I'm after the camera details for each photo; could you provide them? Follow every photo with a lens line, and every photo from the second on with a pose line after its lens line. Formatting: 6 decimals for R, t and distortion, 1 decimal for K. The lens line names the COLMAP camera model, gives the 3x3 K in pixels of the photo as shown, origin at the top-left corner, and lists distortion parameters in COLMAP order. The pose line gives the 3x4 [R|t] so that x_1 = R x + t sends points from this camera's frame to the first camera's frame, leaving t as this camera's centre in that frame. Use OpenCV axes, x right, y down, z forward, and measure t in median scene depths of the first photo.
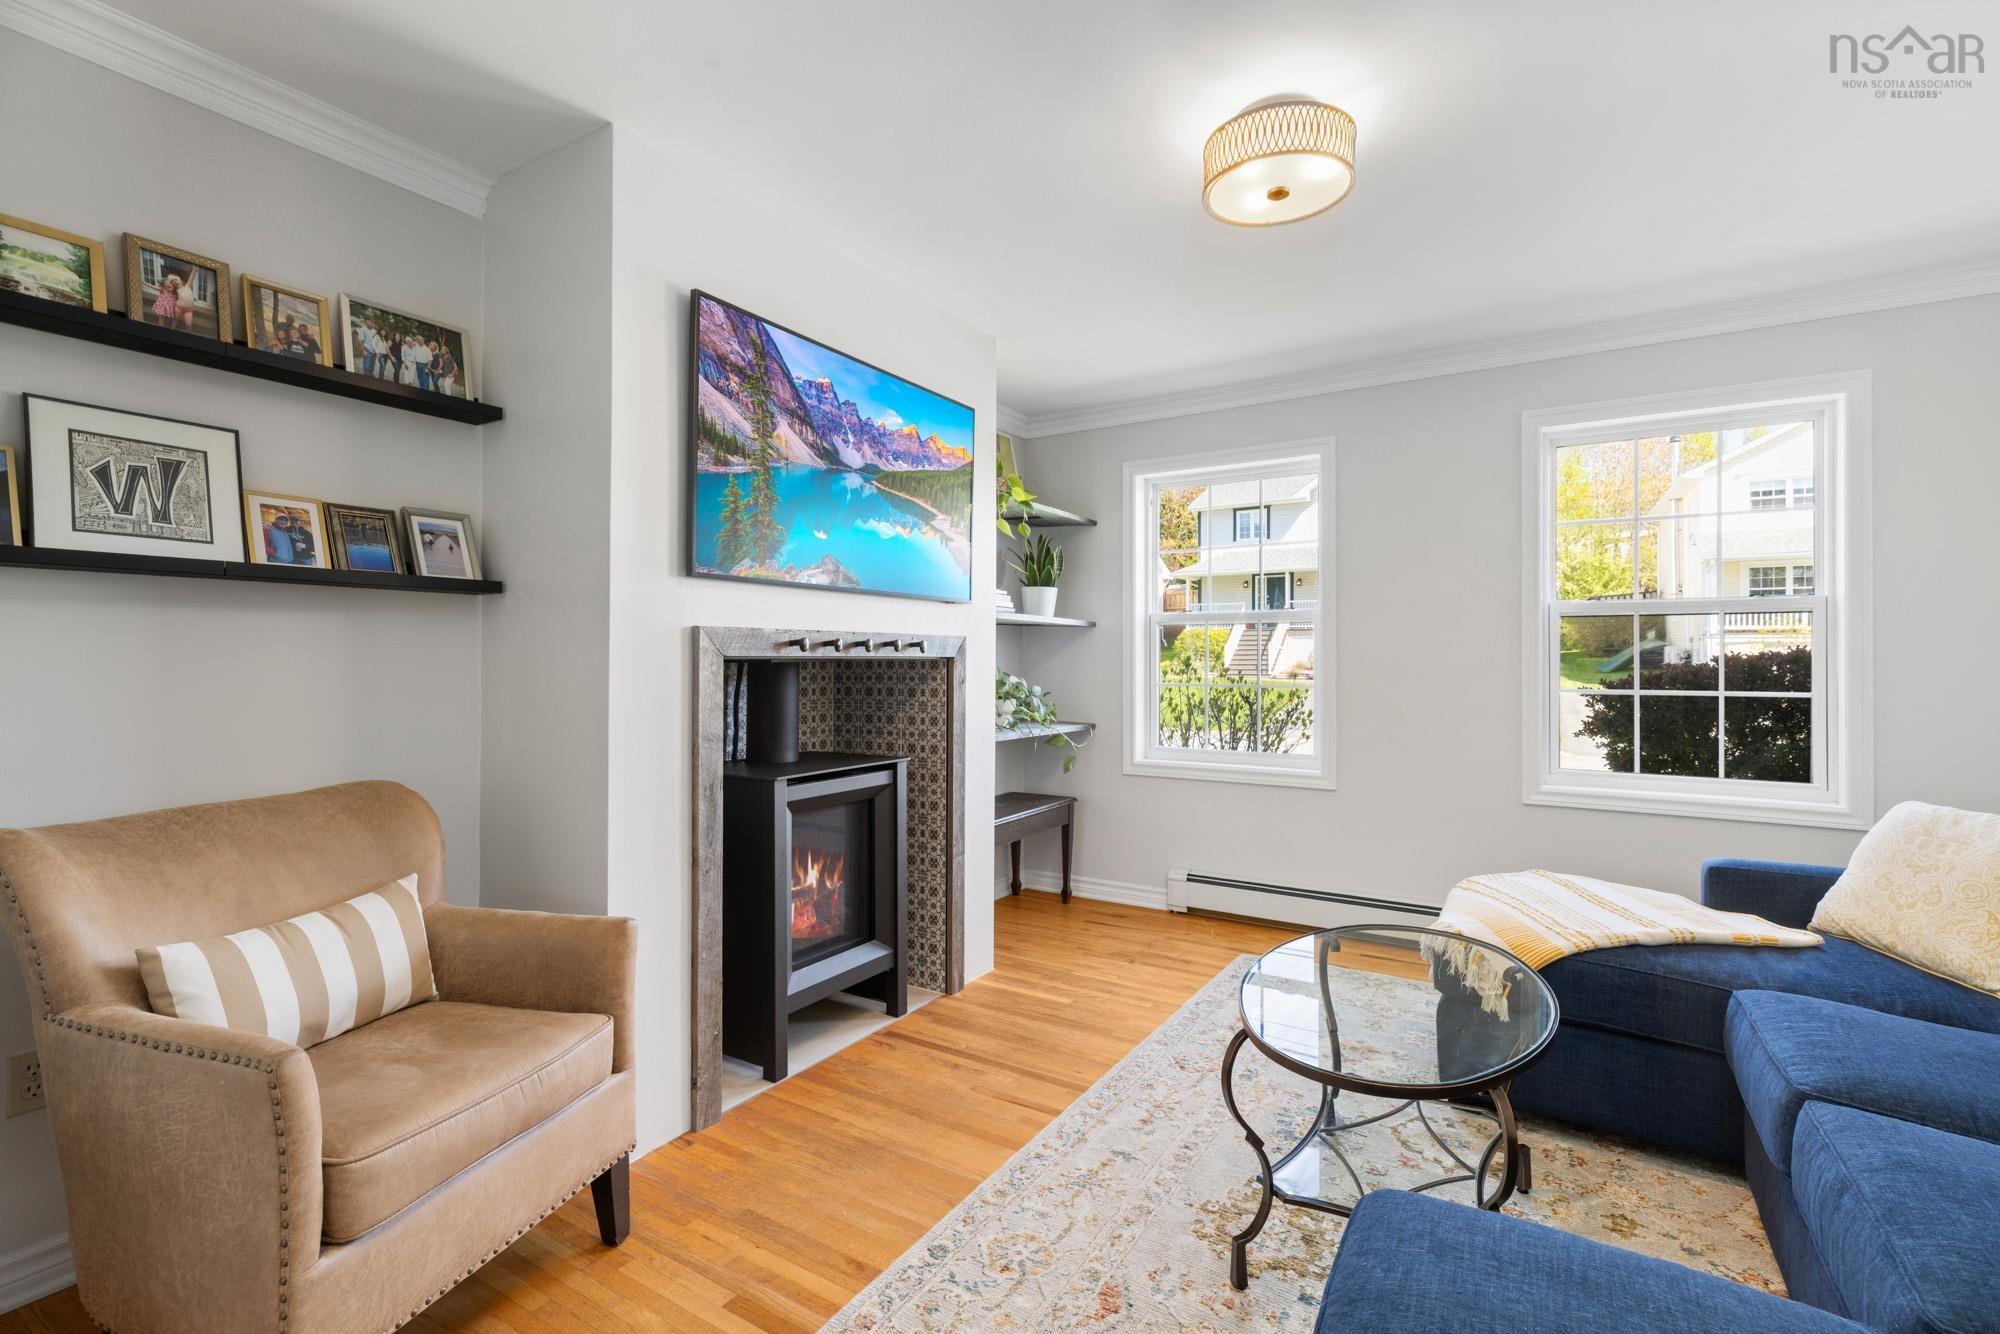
lens RADIAL K [[895.8, 0, 1011.2], [0, 895.8, 662.9], [0, 0, 1]] dist [0.002927, 0.000755]
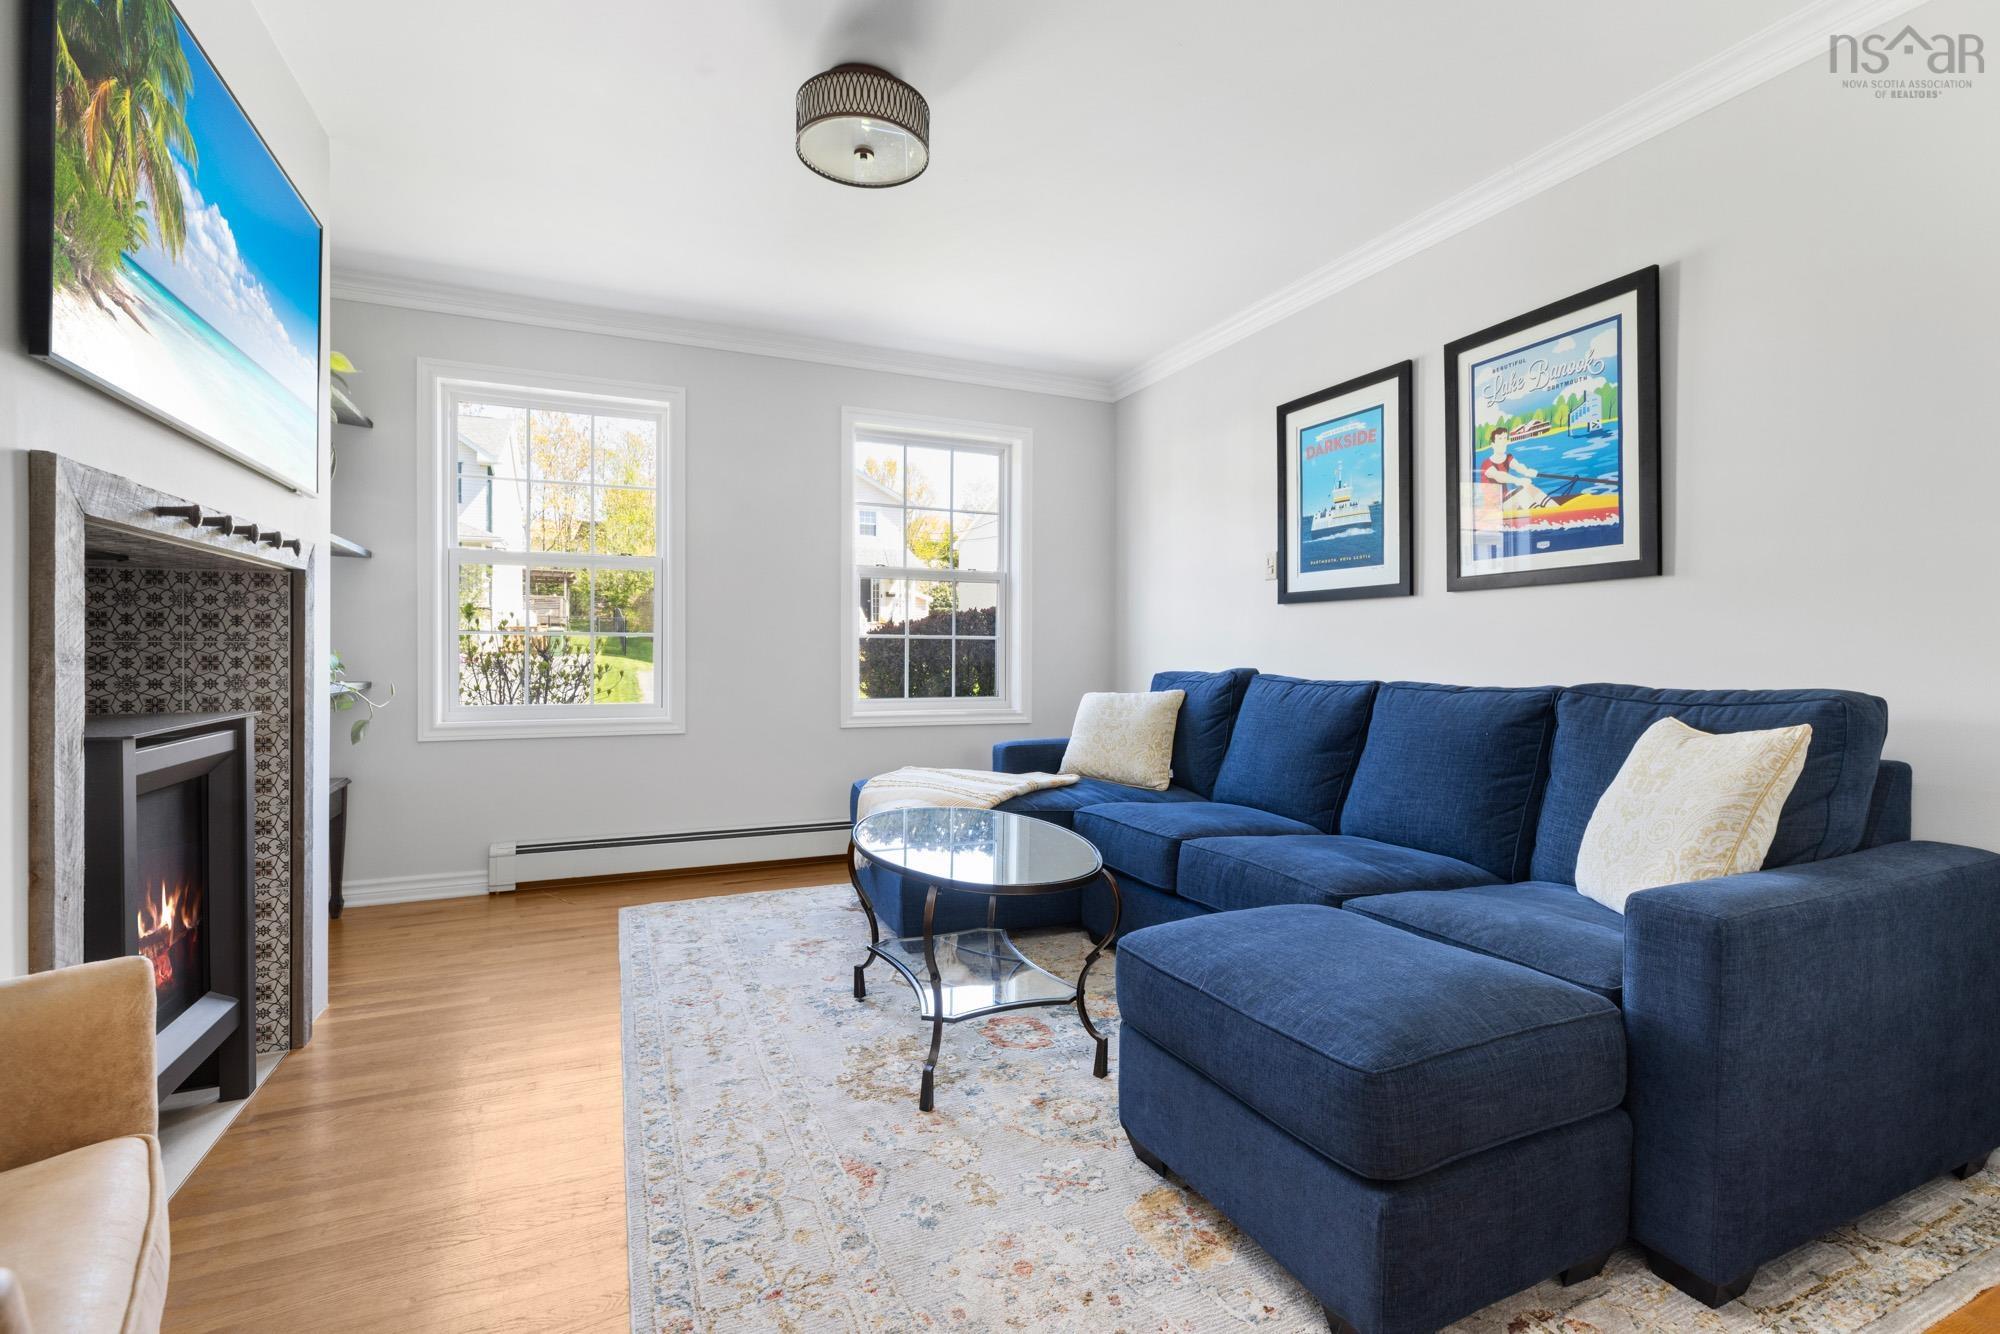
lens RADIAL K [[895.8, 0, 995.9], [0, 895.8, 658.2], [0, 0, 1]] dist [0.002927, 0.000755]
pose [[0.566050, -0.005859, 0.824350, -0.407129], [-0.000561, 0.999972, 0.007492, 0.068827], [-0.824371, -0.004704, 0.566031, 0.179110]]
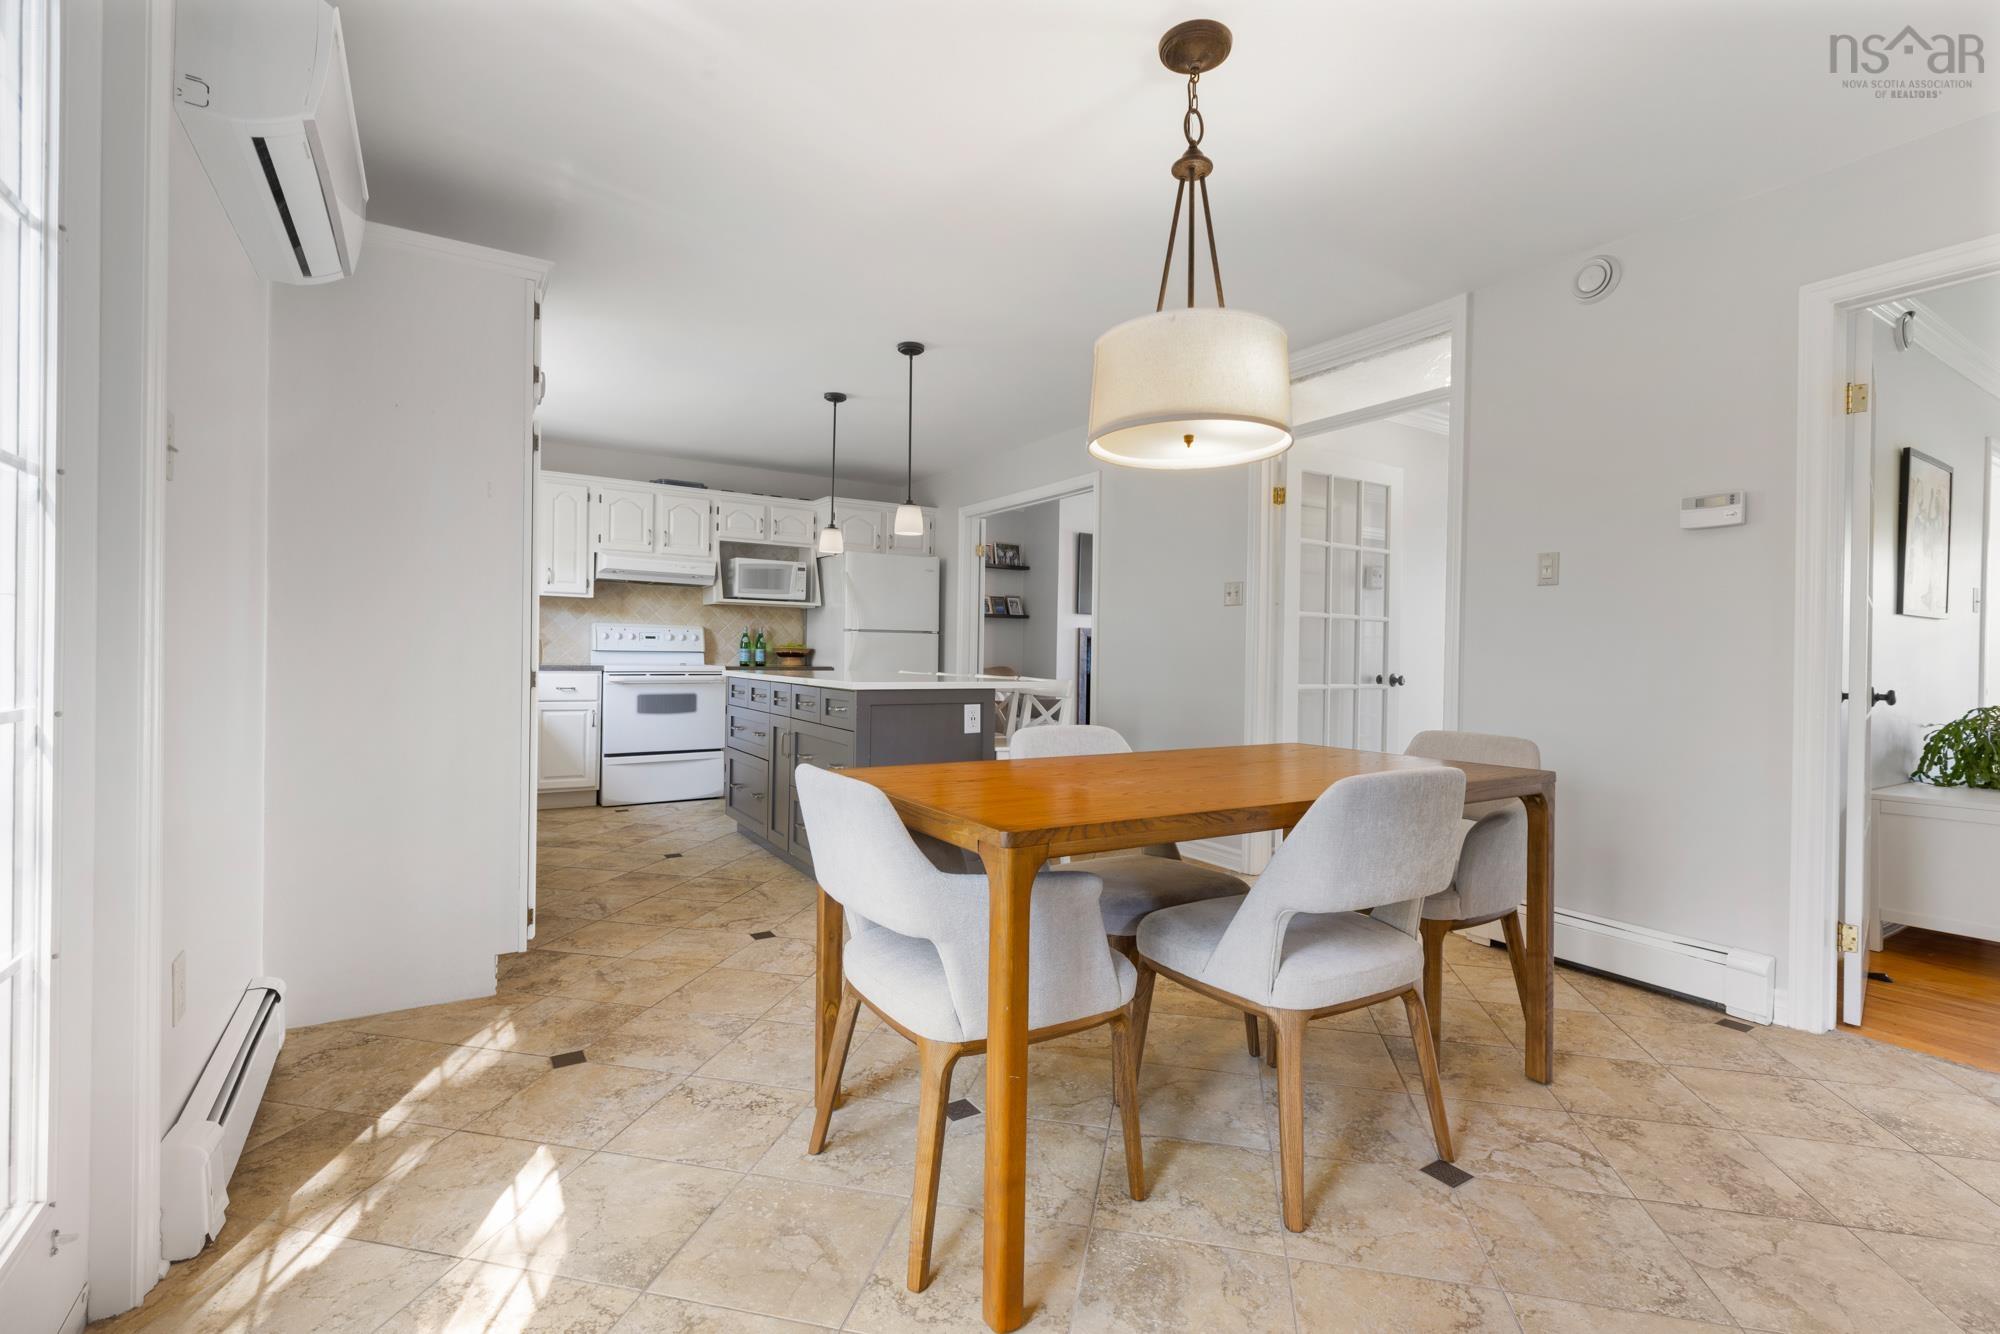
lens RADIAL K [[895.8, 0, 998.7], [0, 895.8, 652.5], [0, 0, 1]] dist [0.002927, 0.000755]
pose [[0.898290, 0.012052, -0.439238, 0.782476], [-0.014314, 0.999896, -0.001839, 0.057985], [0.439170, 0.007939, 0.898369, -1.973354]]
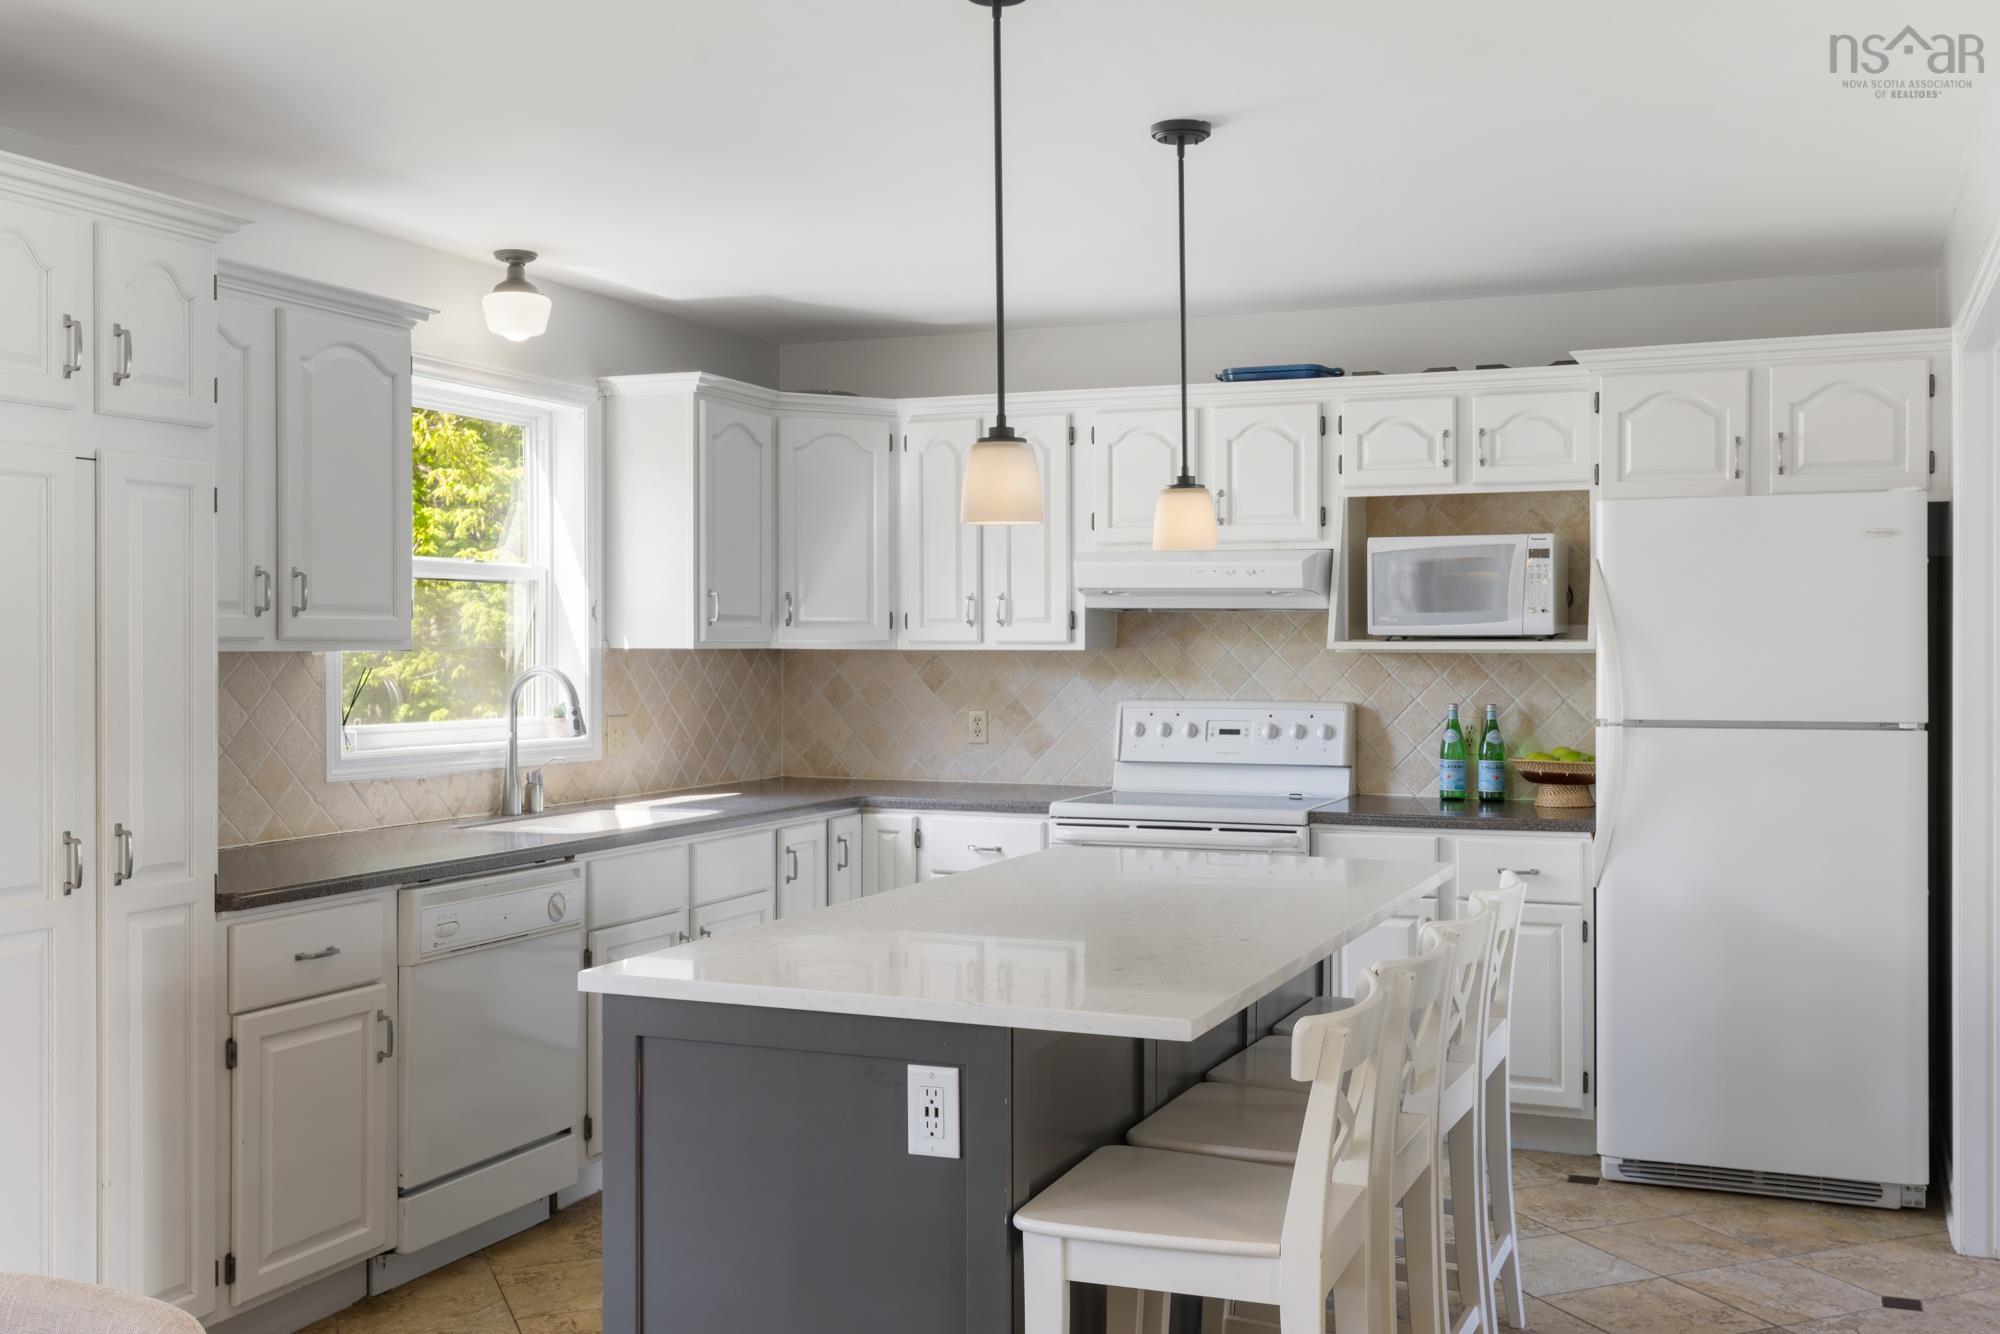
lens RADIAL K [[1938.1, 0, 1002.5], [0, 1938.1, 649.9], [0, 0, 1]] dist [0.006901, 0.000000]
pose [[0.156249, 0.001049, -0.987717, 1.101620], [0.000796, 0.999999, 0.001188, -0.075410], [0.987717, -0.000972, 0.156248, -0.821742]]
